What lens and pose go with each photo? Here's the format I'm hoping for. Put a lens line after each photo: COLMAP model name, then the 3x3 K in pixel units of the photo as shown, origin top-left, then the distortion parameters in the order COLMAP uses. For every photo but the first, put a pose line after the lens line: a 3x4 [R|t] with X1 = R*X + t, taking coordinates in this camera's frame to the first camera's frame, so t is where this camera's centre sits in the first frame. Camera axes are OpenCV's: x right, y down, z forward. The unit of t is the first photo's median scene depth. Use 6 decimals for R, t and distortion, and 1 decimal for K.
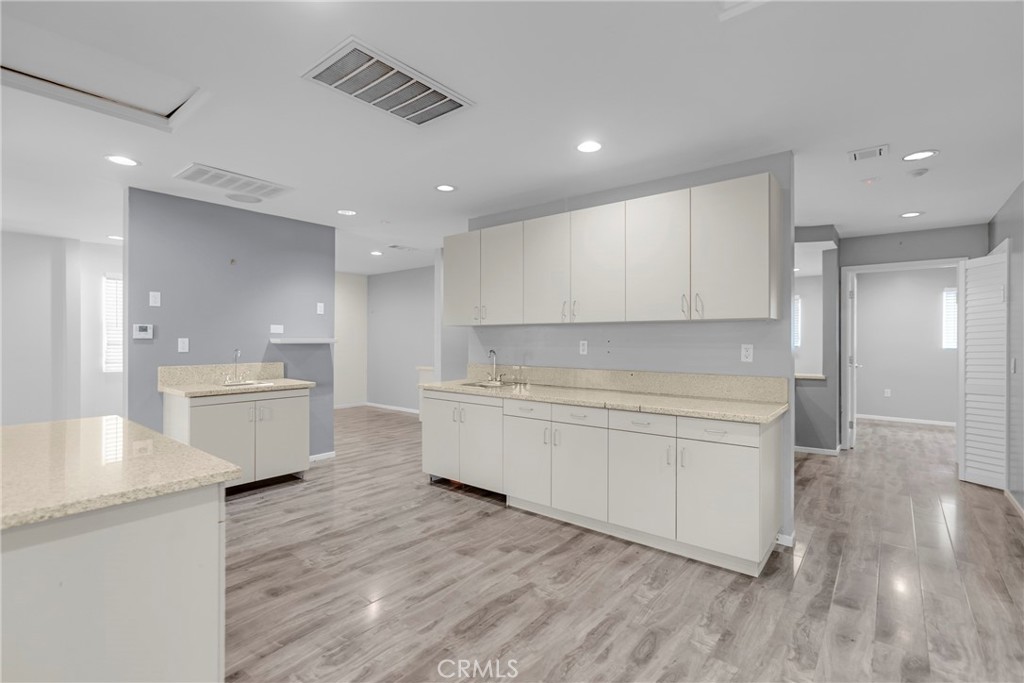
lens RADIAL K [[472.8, 0, 509.9], [0, 472.8, 337.3], [0, 0, 1]] dist [-0.017643, 0.011215]
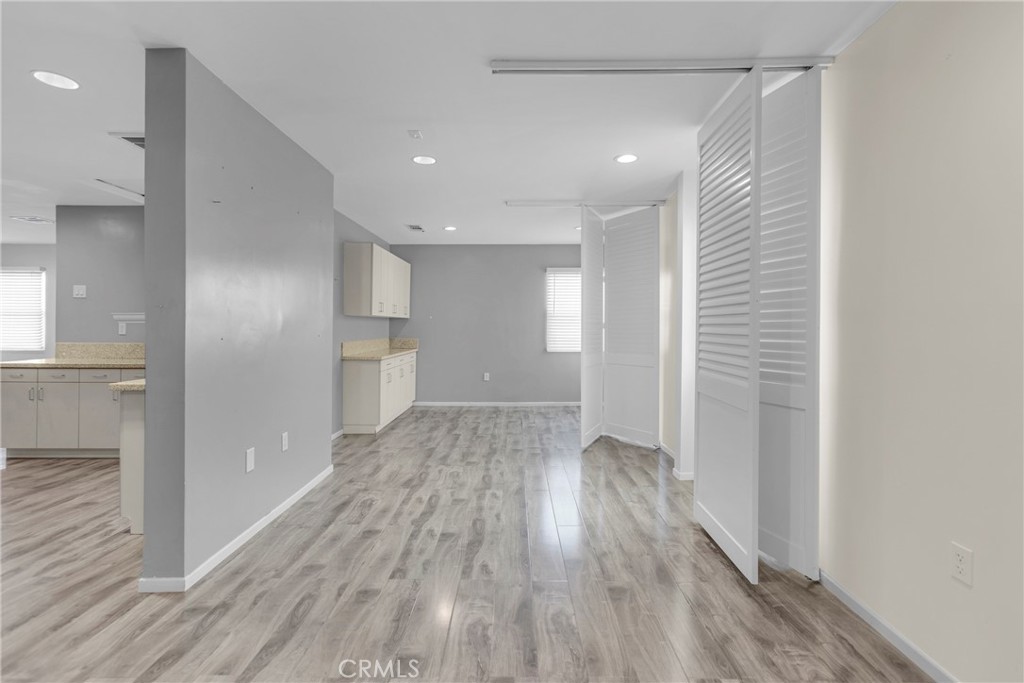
lens RADIAL K [[472.8, 0, 519.6], [0, 472.8, 323.9], [0, 0, 1]] dist [-0.017643, 0.011215]
pose [[-0.770139, -0.005621, -0.637851, -0.563524], [-0.003835, 0.999984, -0.004181, 0.017083], [0.637865, -0.000774, -0.770148, 2.393552]]
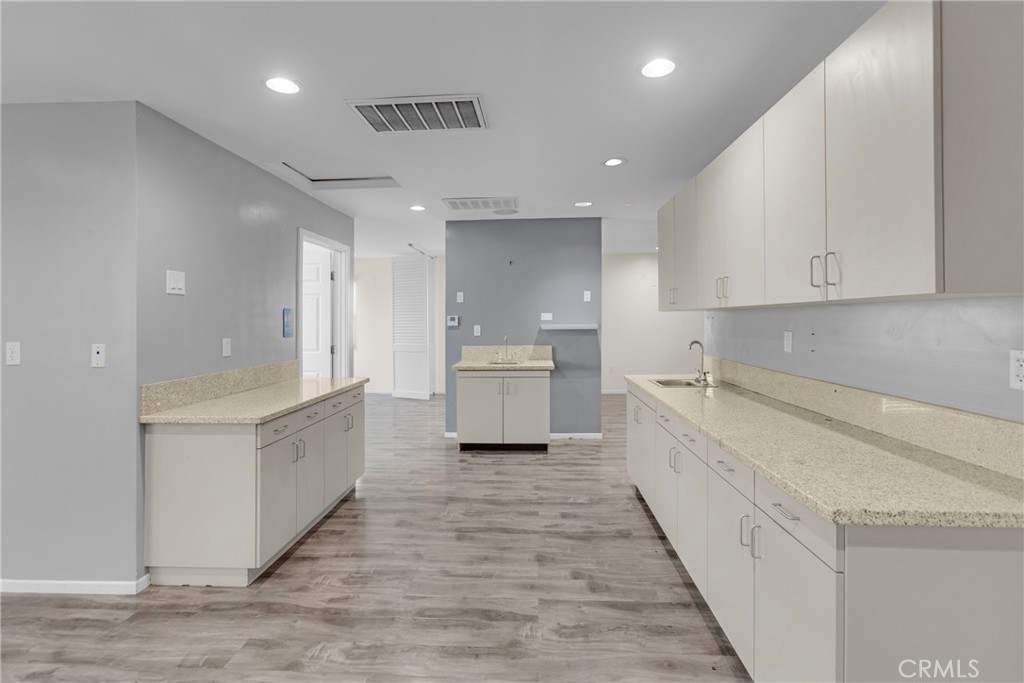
lens RADIAL K [[472.8, 0, 508.3], [0, 472.8, 319.1], [0, 0, 1]] dist [-0.017643, 0.011215]
pose [[0.587815, -0.004744, -0.808981, 0.542885], [0.010321, 0.999945, 0.001636, -0.020989], [0.808929, -0.009311, 0.587832, 0.344240]]
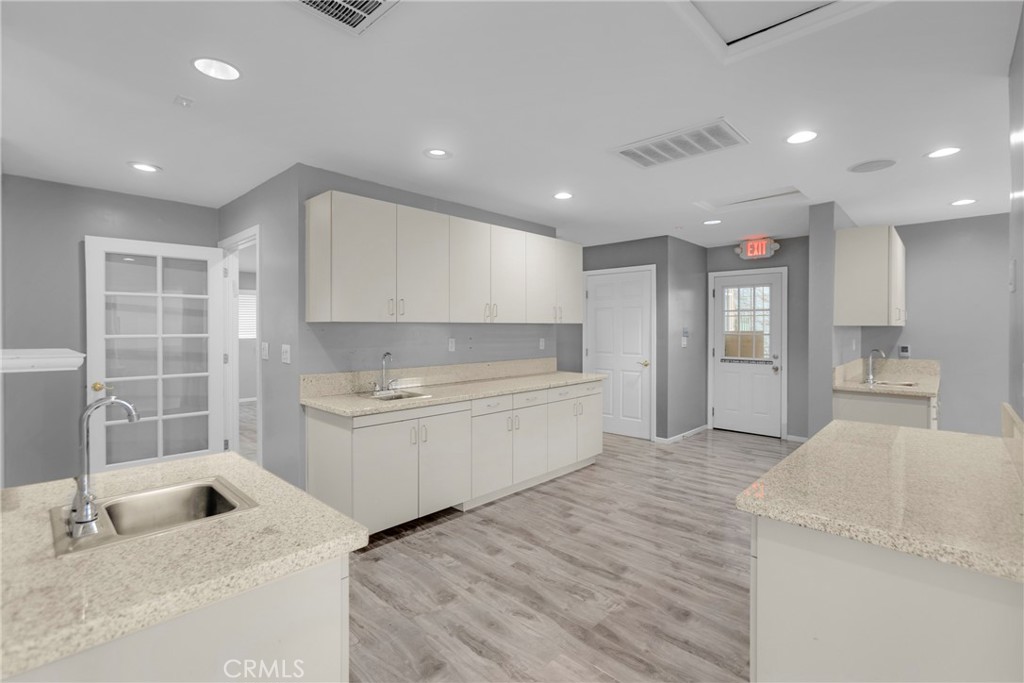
lens RADIAL K [[472.8, 0, 510.7], [0, 472.8, 331.8], [0, 0, 1]] dist [-0.017643, 0.011215]
pose [[0.071534, -0.011422, 0.997373, -1.057425], [-0.001883, 0.999931, 0.011586, -0.024939], [-0.997436, -0.002707, 0.071507, 0.928025]]
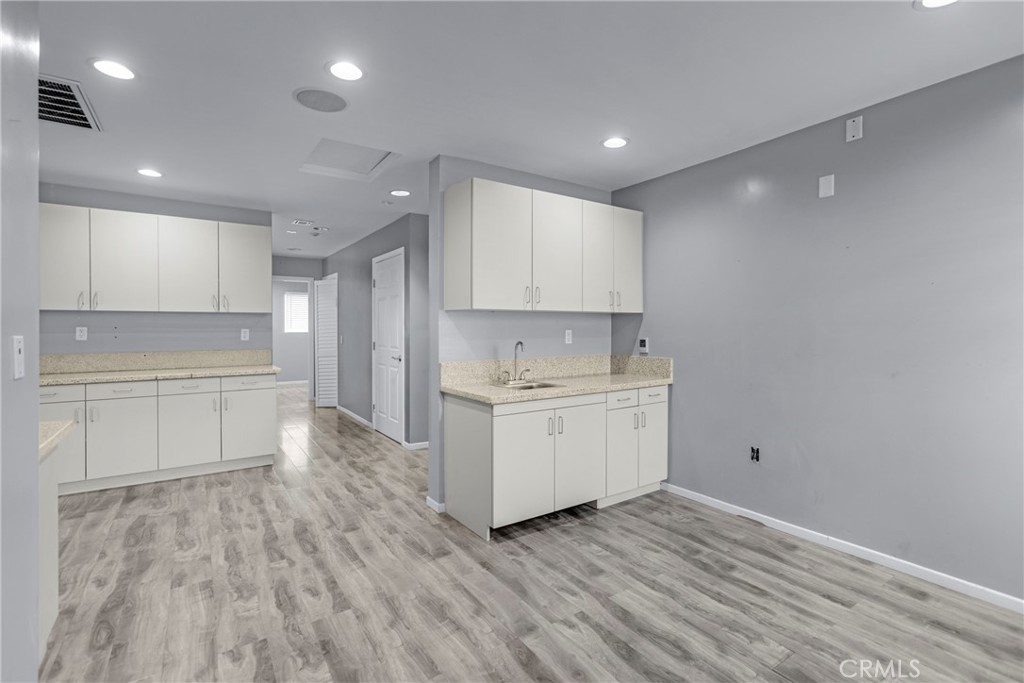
lens RADIAL K [[472.8, 0, 515.9], [0, 472.8, 329.7], [0, 0, 1]] dist [-0.017643, 0.011215]
pose [[0.279459, -0.008573, 0.960119, -0.677207], [-0.000991, 0.999957, 0.009217, 0.002041], [-0.960157, -0.003527, 0.279438, -0.257977]]
